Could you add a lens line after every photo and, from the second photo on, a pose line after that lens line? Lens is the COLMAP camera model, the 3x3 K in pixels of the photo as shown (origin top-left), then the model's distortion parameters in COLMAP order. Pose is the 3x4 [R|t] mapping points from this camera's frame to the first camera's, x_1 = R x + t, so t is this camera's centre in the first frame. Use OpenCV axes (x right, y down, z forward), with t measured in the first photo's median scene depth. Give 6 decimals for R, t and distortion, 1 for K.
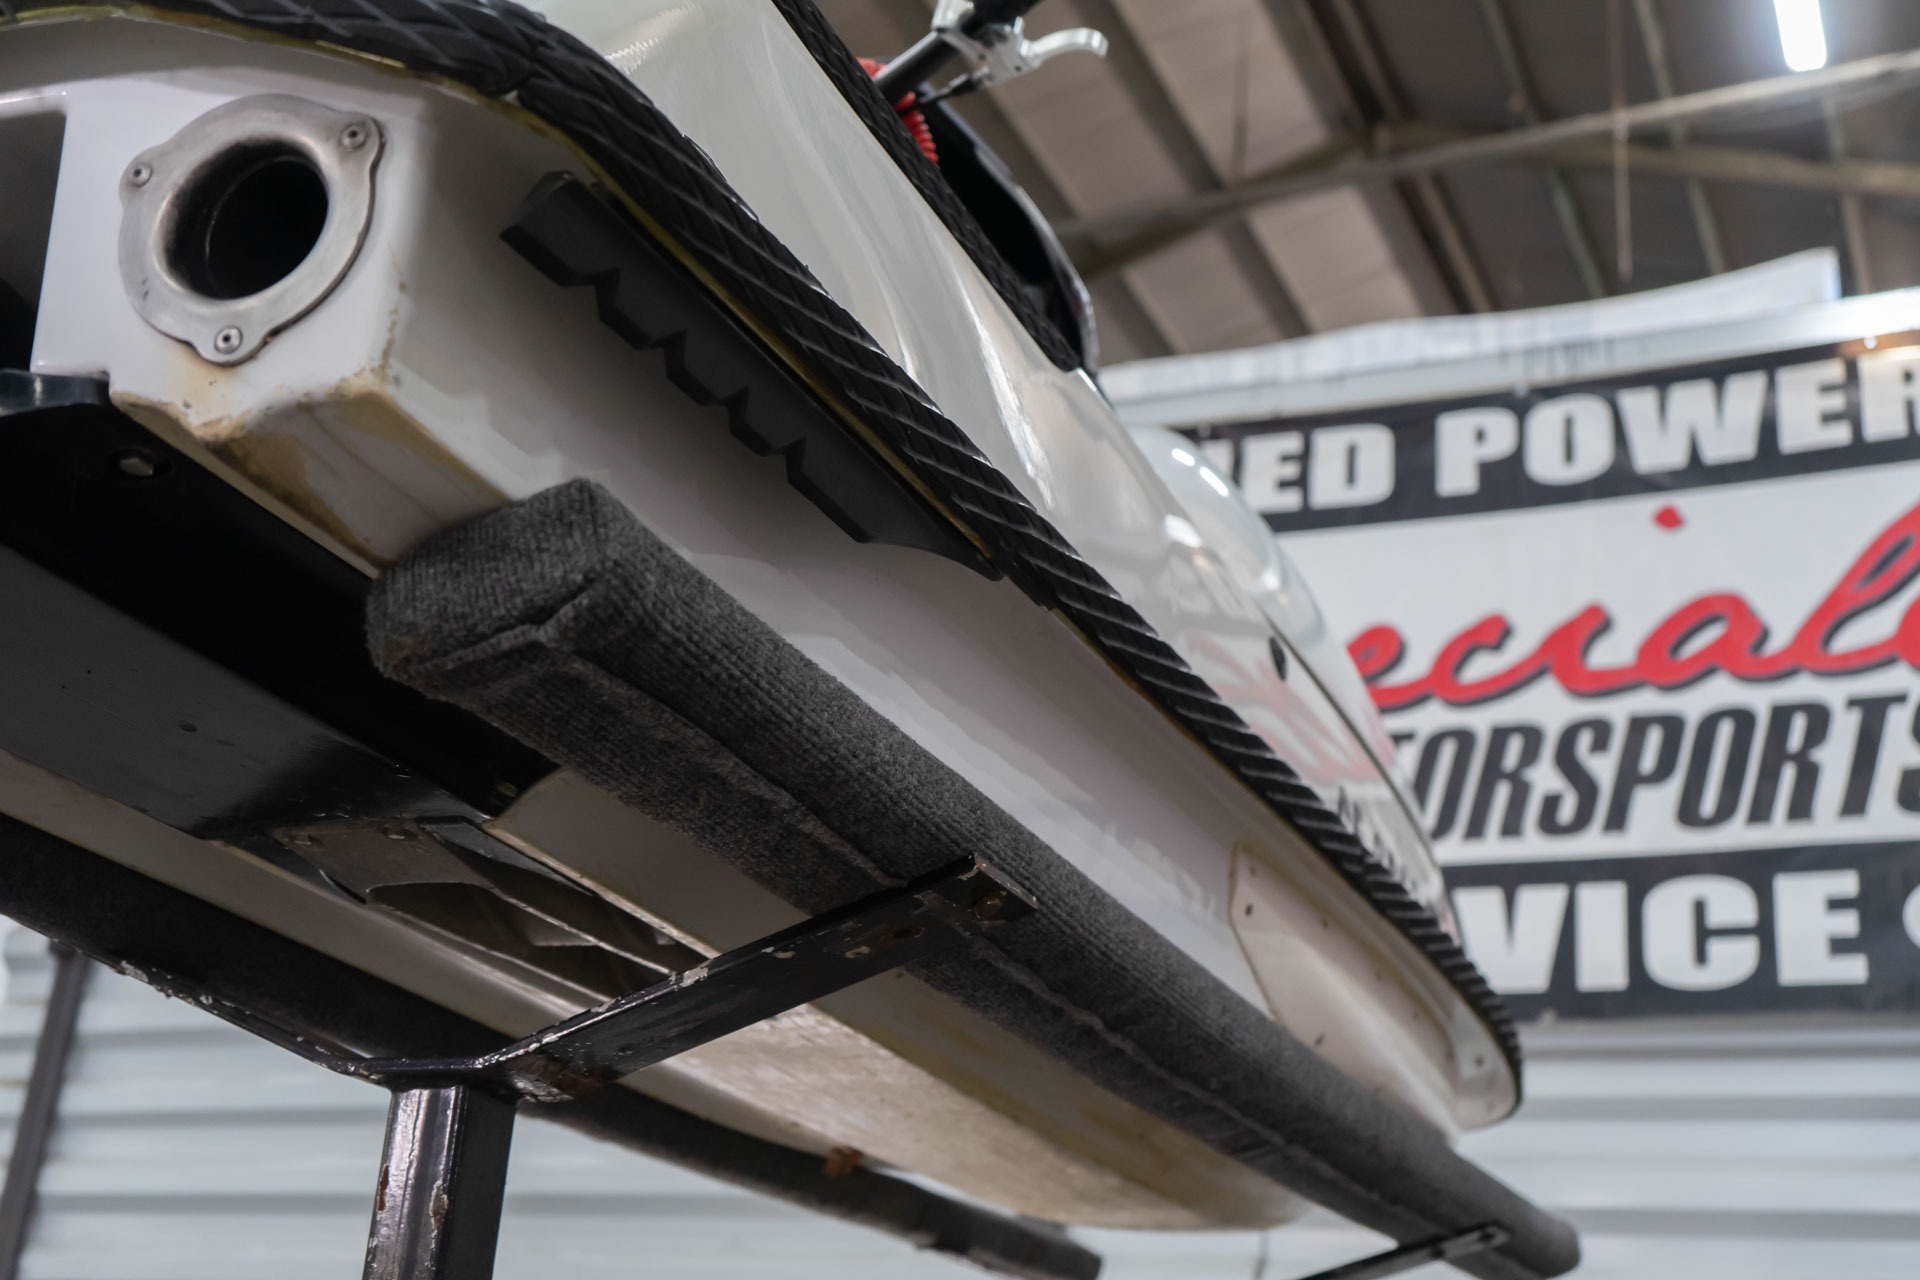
lens RADIAL K [[2342.5, 0, 978.8], [0, 2342.5, 628.9], [0, 0, 1]] dist [0.046974, 0.000000]
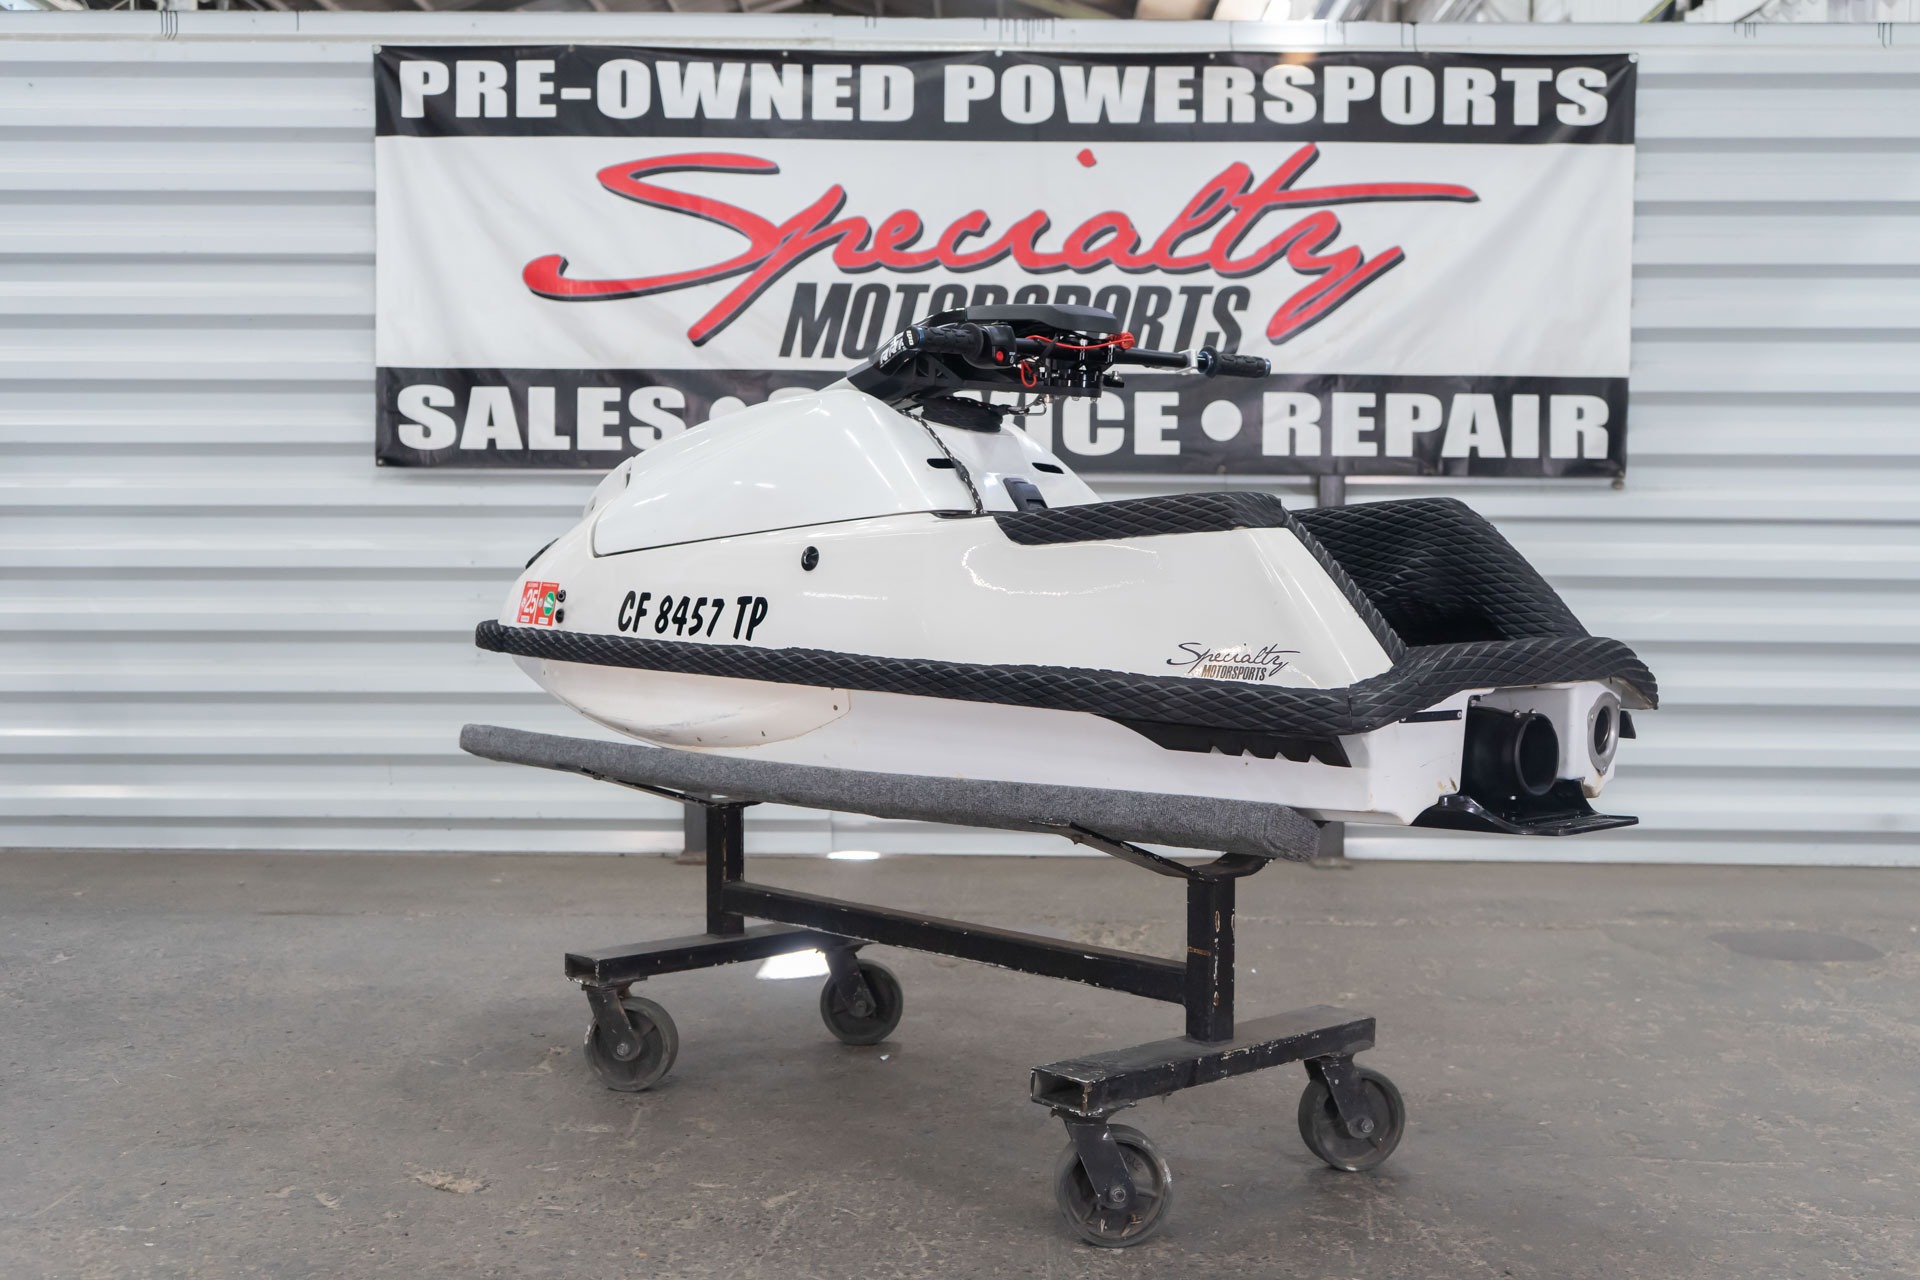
lens RADIAL K [[2234.6, 0, 960.2], [0, 2234.6, 629.6], [0, 0, 1]] dist [0.021212, 0.000000]
pose [[0.916671, -0.075623, 0.392422, -0.429333], [-0.095292, 0.912250, 0.398396, -0.366860], [-0.388114, -0.402593, 0.829027, -0.389247]]
